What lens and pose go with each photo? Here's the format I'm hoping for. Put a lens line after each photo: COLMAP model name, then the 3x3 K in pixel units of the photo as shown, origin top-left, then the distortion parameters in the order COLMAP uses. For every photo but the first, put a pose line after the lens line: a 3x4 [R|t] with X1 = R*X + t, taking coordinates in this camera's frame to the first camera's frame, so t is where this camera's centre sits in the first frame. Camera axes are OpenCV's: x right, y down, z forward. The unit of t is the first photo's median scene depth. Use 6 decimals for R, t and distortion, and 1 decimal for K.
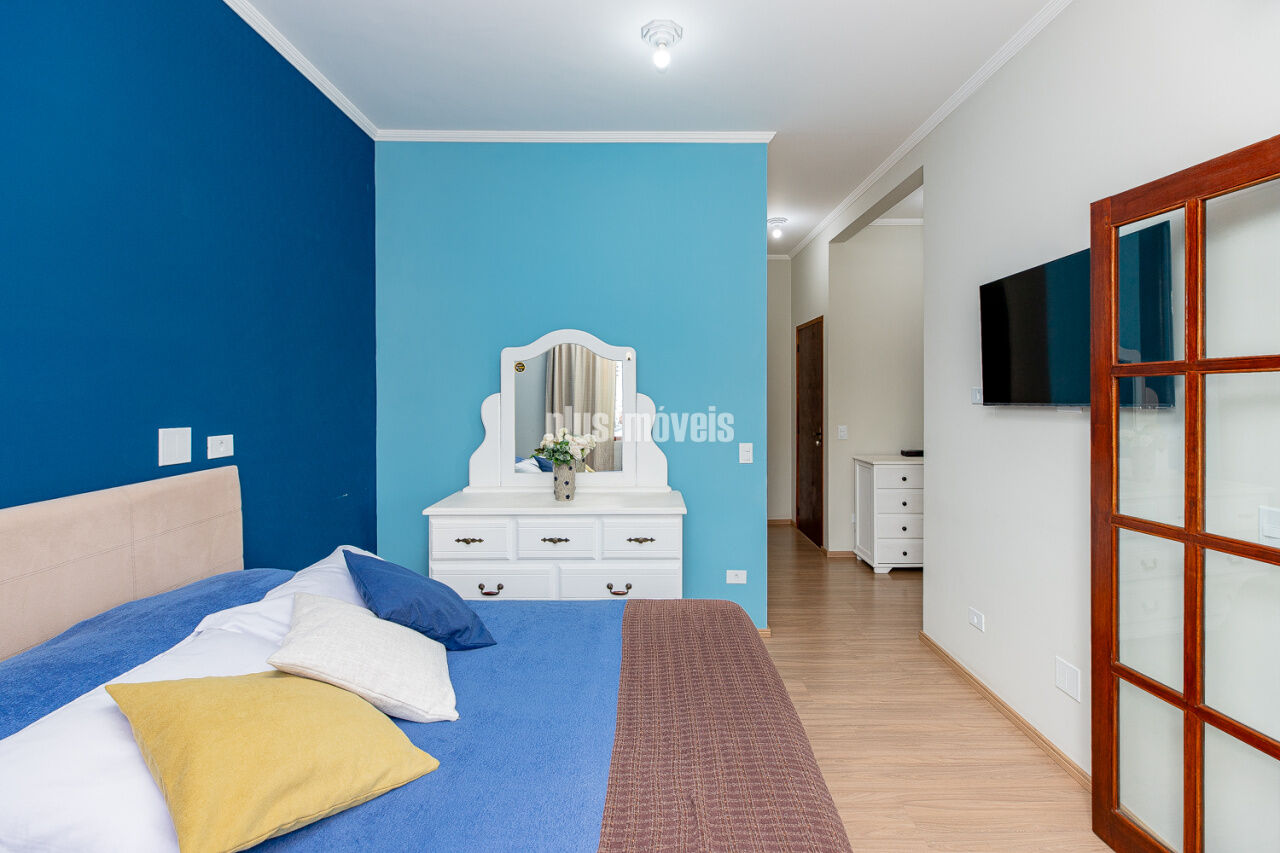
lens RADIAL K [[574.2, 0, 643.0], [0, 574.2, 406.5], [0, 0, 1]] dist [0.001018, -0.000949]
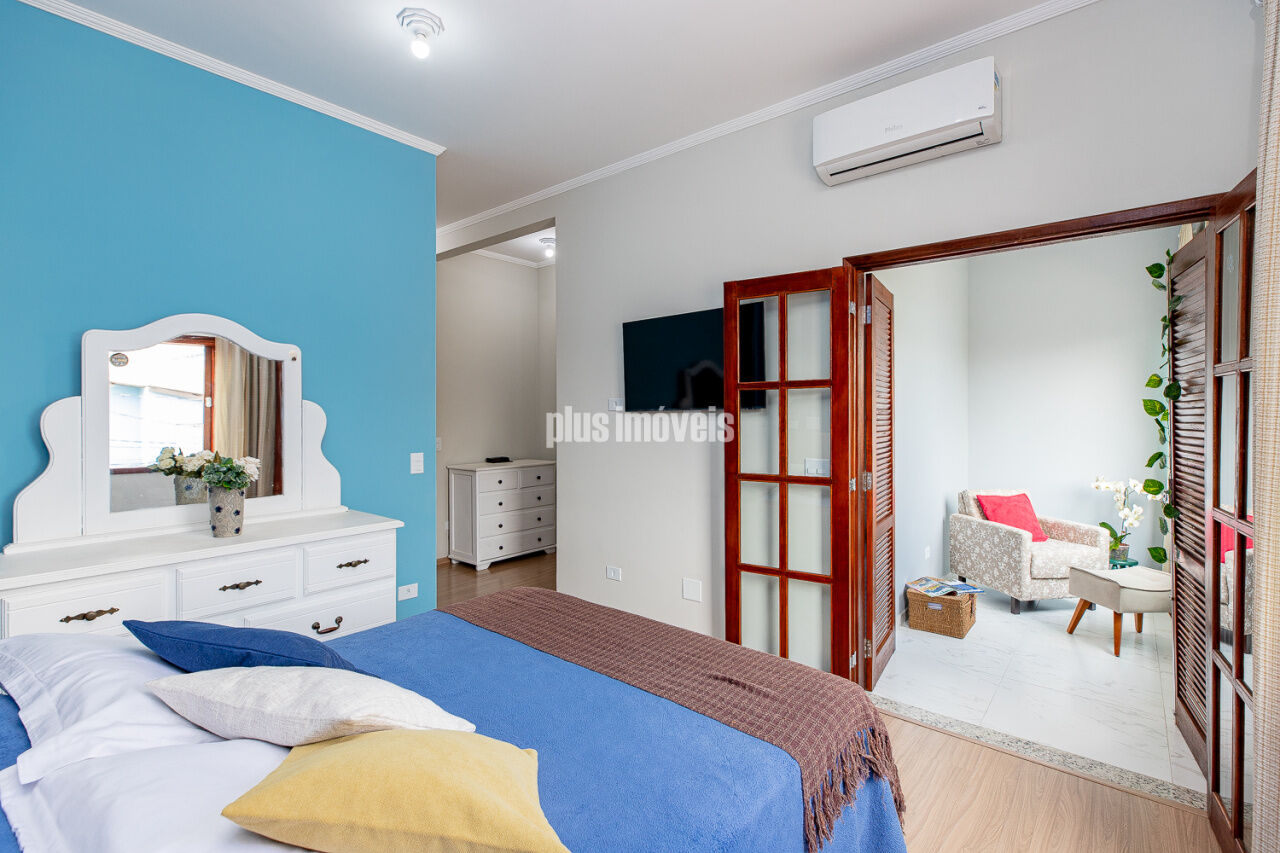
lens RADIAL K [[576.5, 0, 638.7], [0, 576.5, 421.3], [0, 0, 1]] dist [0.001419, -0.000499]
pose [[0.657301, -0.011892, 0.753534, -0.383295], [0.018524, 0.999828, -0.000380, 0.021101], [-0.753400, 0.014208, 0.657409, 0.078785]]
